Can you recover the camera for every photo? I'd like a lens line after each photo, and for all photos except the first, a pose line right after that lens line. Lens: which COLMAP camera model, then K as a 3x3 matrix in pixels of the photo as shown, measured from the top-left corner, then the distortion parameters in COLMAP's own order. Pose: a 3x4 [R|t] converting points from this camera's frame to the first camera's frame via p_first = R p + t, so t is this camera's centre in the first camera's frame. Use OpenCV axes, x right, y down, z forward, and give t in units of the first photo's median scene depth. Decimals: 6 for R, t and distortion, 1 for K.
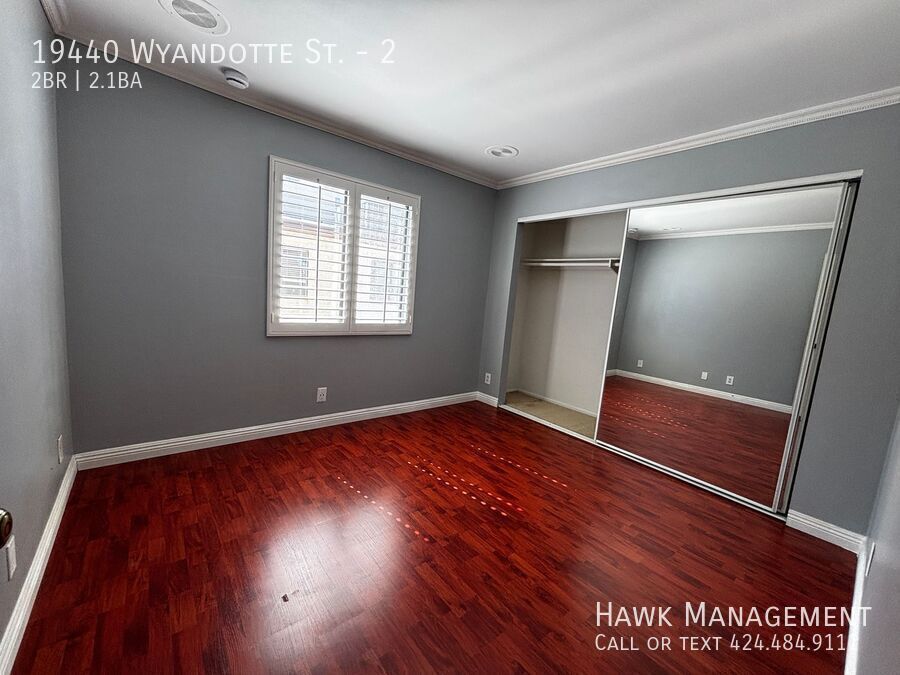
lens RADIAL K [[362.4, 0, 452.8], [0, 362.4, 342.3], [0, 0, 1]] dist [0.003228, -0.000605]
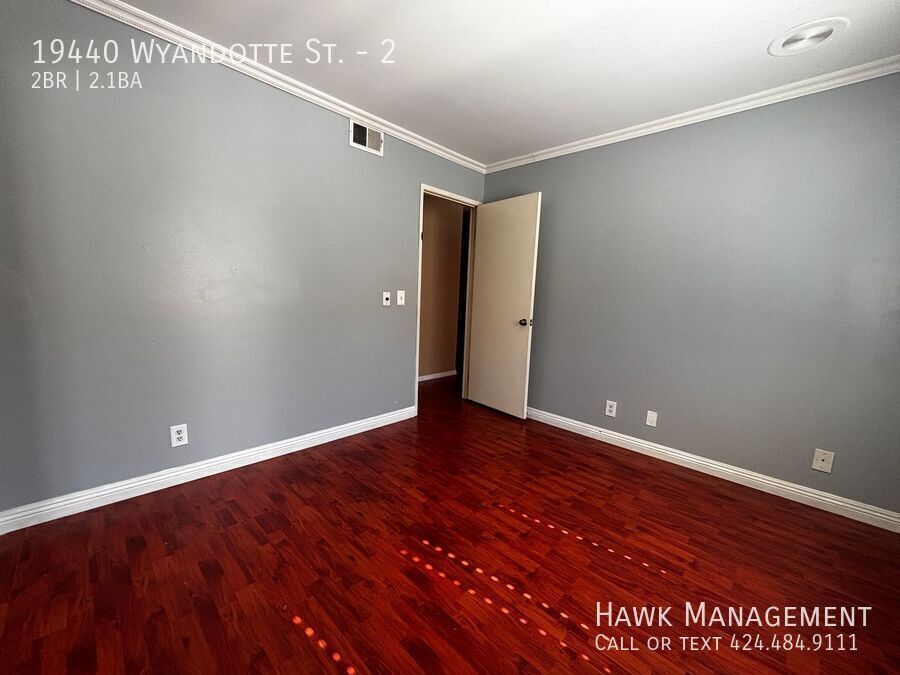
lens RADIAL K [[362.4, 0, 449.7], [0, 362.4, 337.1], [0, 0, 1]] dist [0.003228, -0.000605]
pose [[-0.986819, -0.111220, -0.117548, 0.233688], [-0.138539, 0.956031, 0.258479, -0.187369], [0.083631, 0.271357, -0.958839, 1.649037]]
